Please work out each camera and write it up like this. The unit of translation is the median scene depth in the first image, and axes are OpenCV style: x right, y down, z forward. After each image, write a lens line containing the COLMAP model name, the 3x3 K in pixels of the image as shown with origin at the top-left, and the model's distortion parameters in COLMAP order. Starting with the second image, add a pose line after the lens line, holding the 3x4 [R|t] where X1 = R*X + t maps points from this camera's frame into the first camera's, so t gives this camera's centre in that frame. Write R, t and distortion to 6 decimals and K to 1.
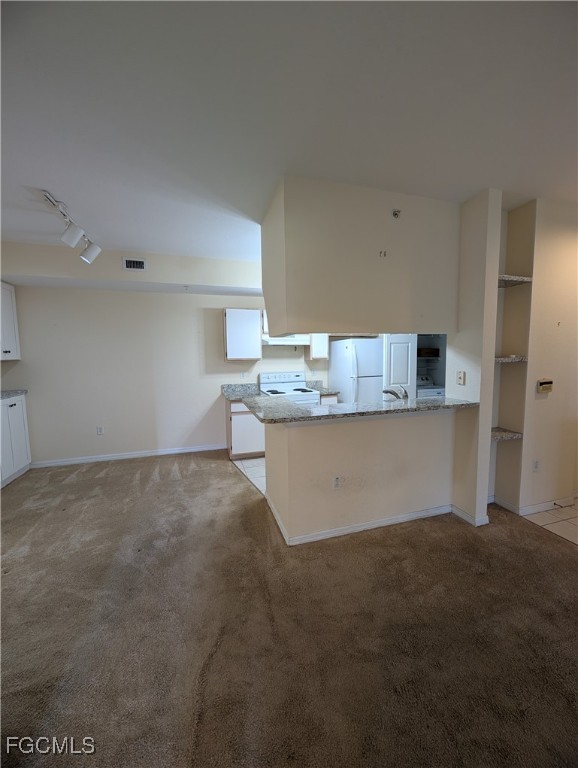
lens RADIAL K [[290.6, 0, 290.2], [0, 290.6, 381.5], [0, 0, 1]] dist [-0.000673, 0.000060]
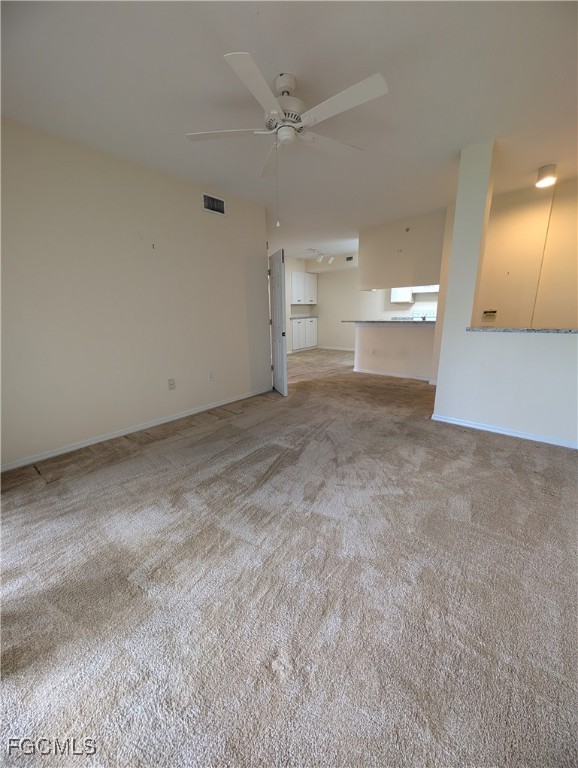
lens RADIAL K [[290.6, 0, 289.4], [0, 290.6, 385.1], [0, 0, 1]] dist [-0.000673, 0.000060]
pose [[0.528408, 0.213528, -0.821700, 0.987913], [-0.059573, 0.974795, 0.215002, 0.069881], [0.846898, -0.064658, 0.527810, -0.492088]]
